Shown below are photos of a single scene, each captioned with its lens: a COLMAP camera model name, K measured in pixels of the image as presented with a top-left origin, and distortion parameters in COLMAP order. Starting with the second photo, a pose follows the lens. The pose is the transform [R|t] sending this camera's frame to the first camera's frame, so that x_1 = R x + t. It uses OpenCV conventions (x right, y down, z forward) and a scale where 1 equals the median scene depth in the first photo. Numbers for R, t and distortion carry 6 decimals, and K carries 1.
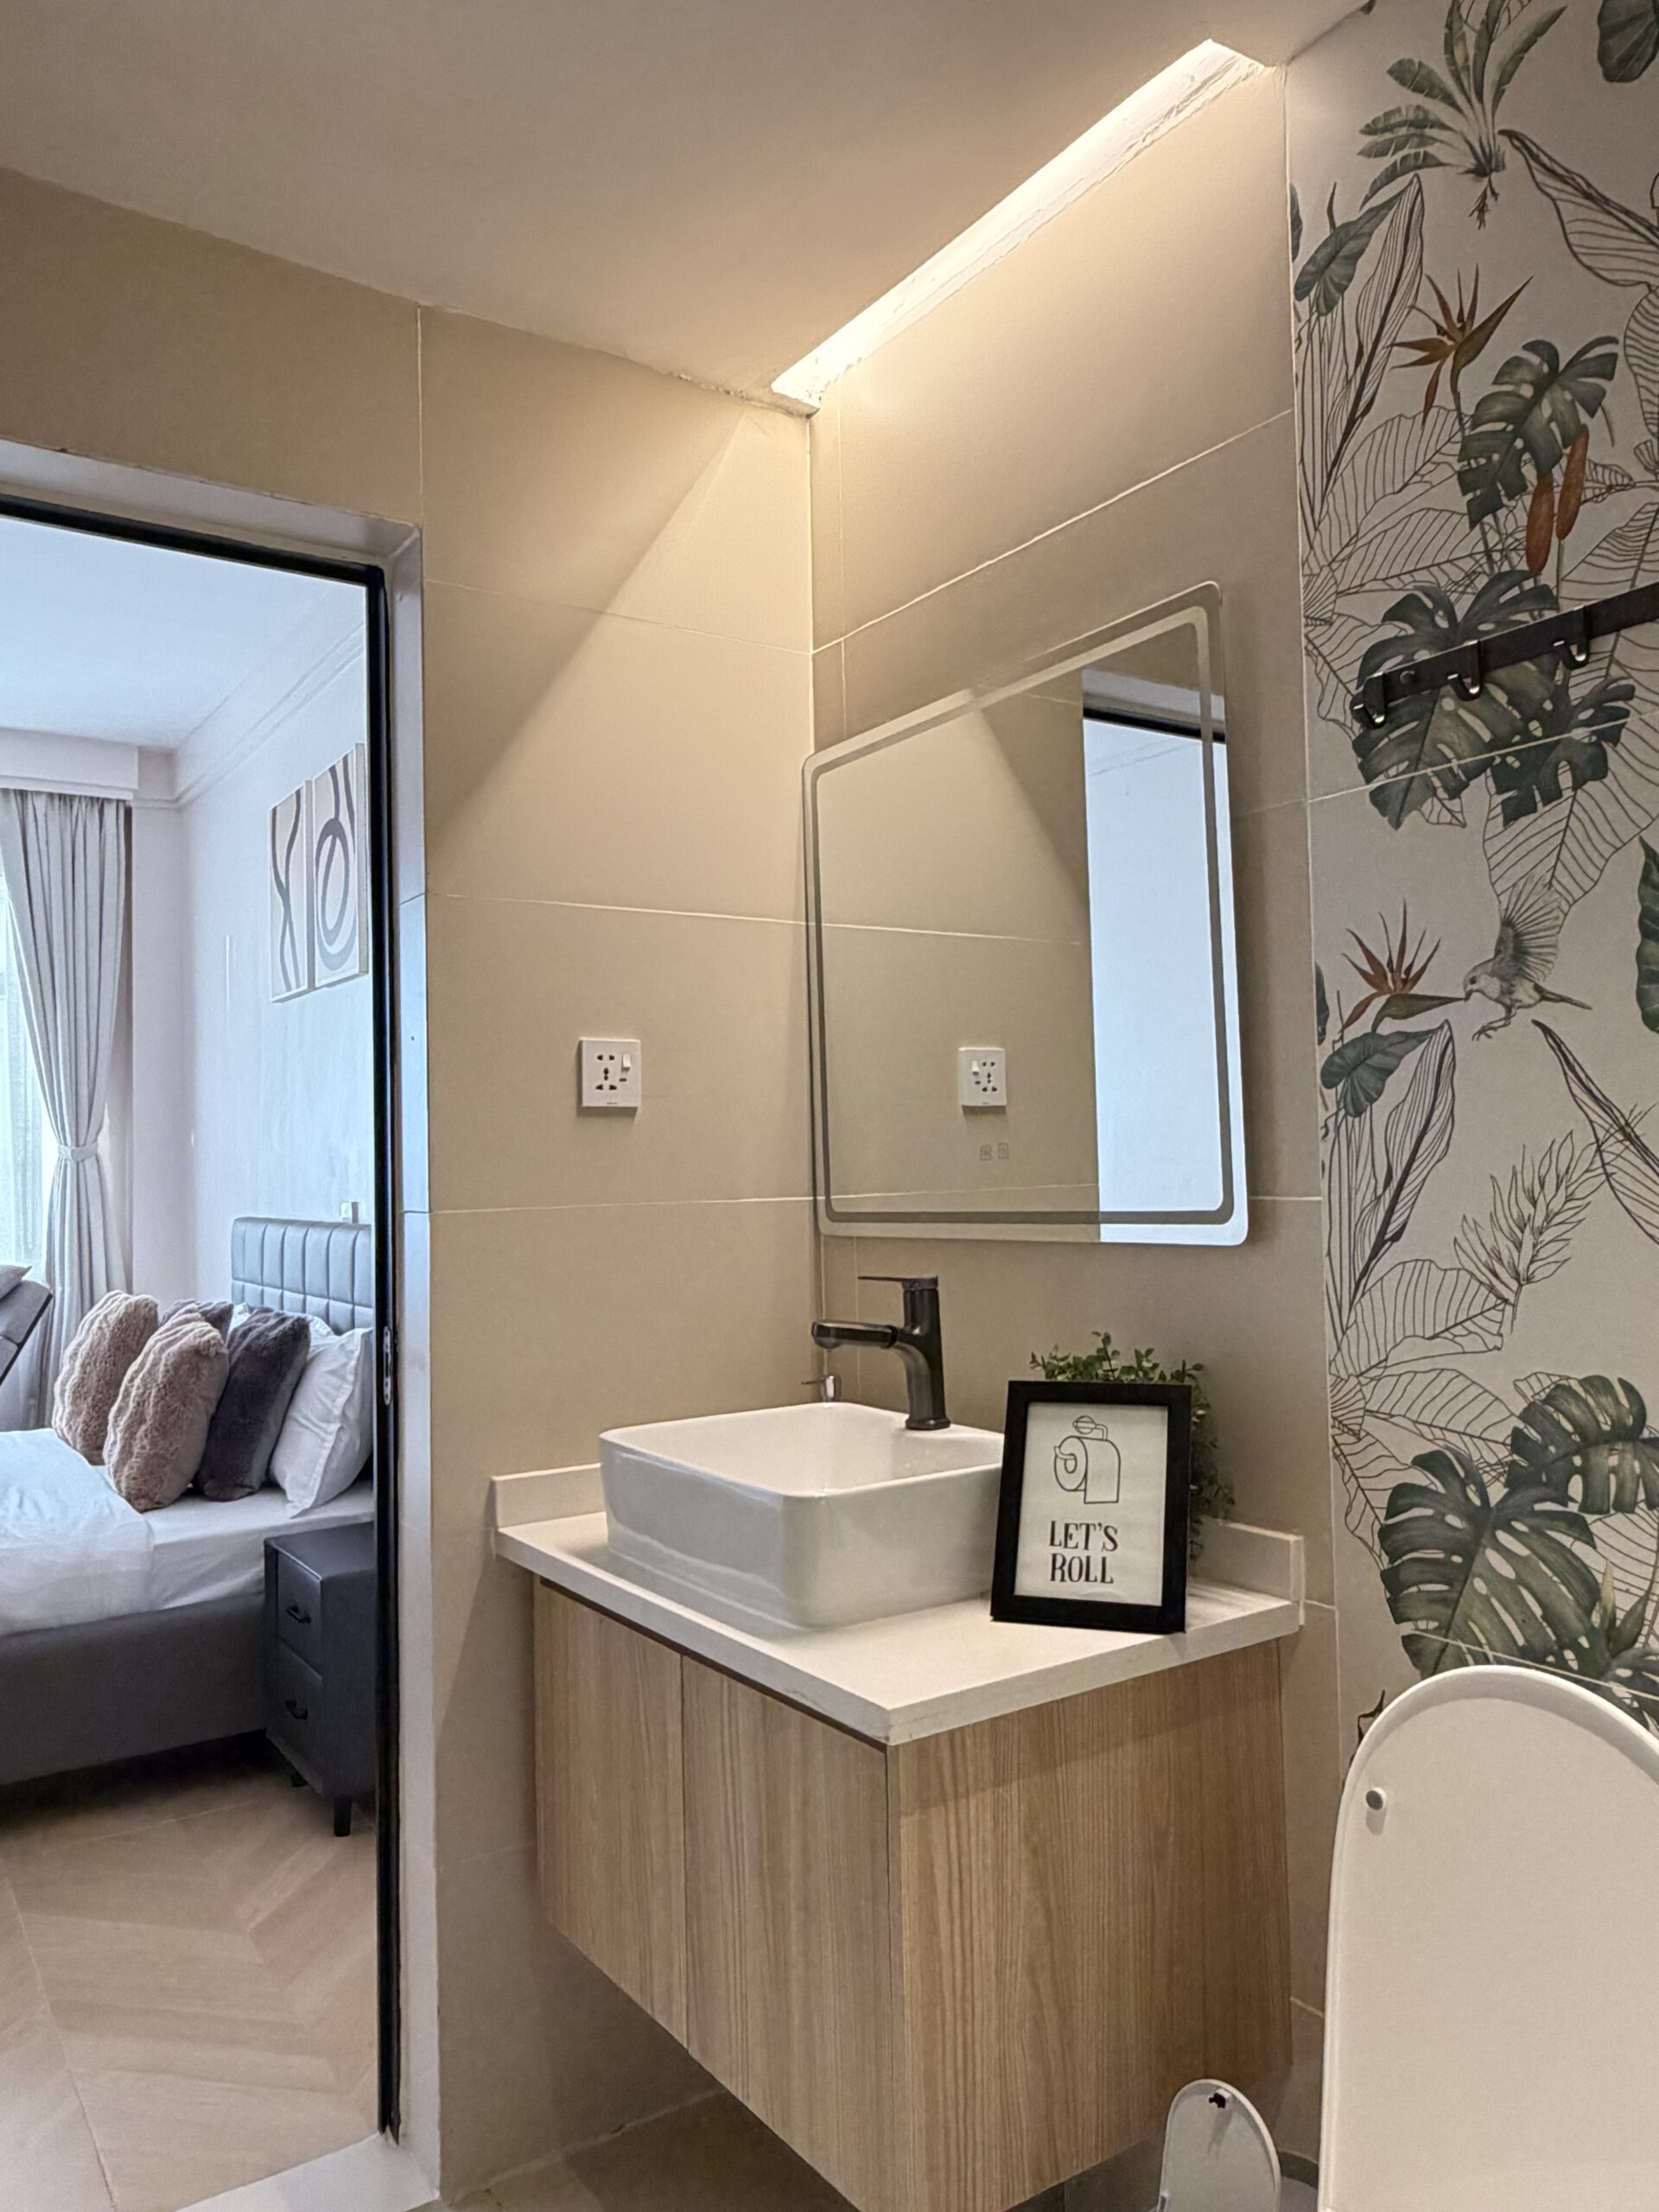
lens RADIAL K [[1552.0, 0, 829.4], [0, 1552.0, 1090.9], [0, 0, 1]] dist [-0.000012, -0.000075]
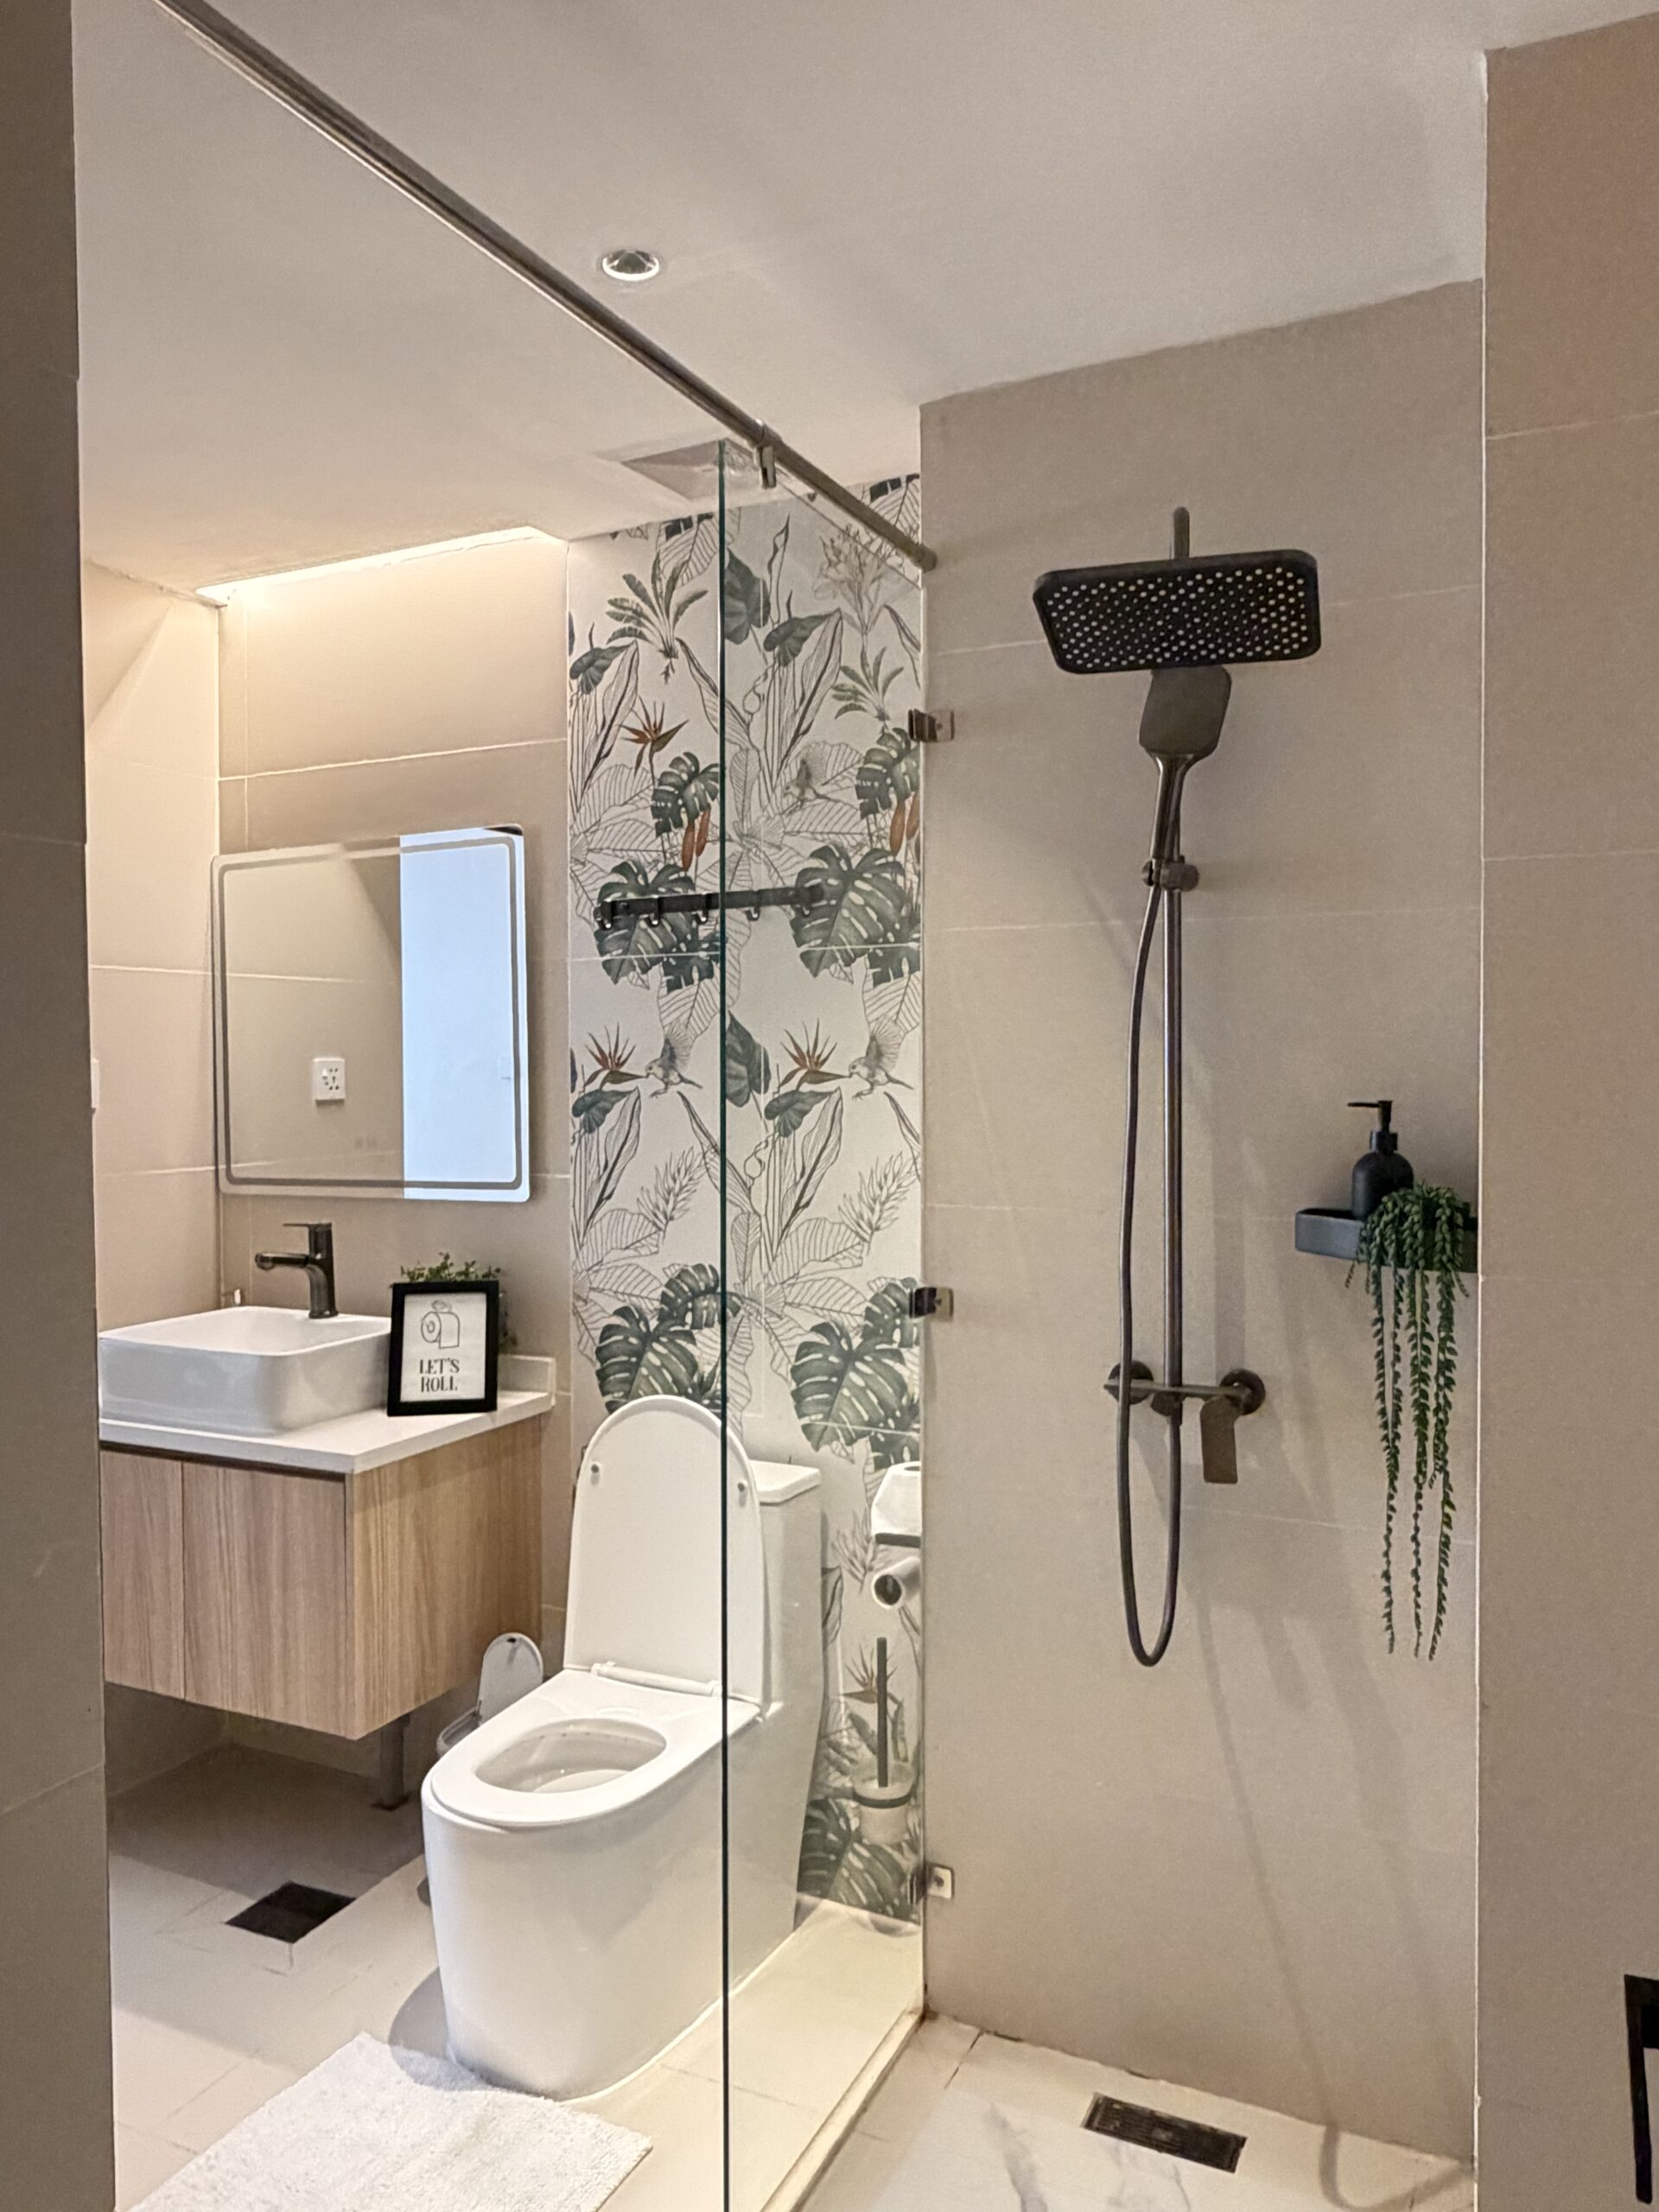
lens RADIAL K [[1552.0, 0, 836.9], [0, 1552.0, 1104.2], [0, 0, 1]] dist [-0.000012, -0.000075]
pose [[0.868114, 0.005511, 0.496334, -0.341507], [-0.037471, 0.997813, 0.054459, -0.135333], [-0.494948, -0.065875, 0.866422, -0.790920]]
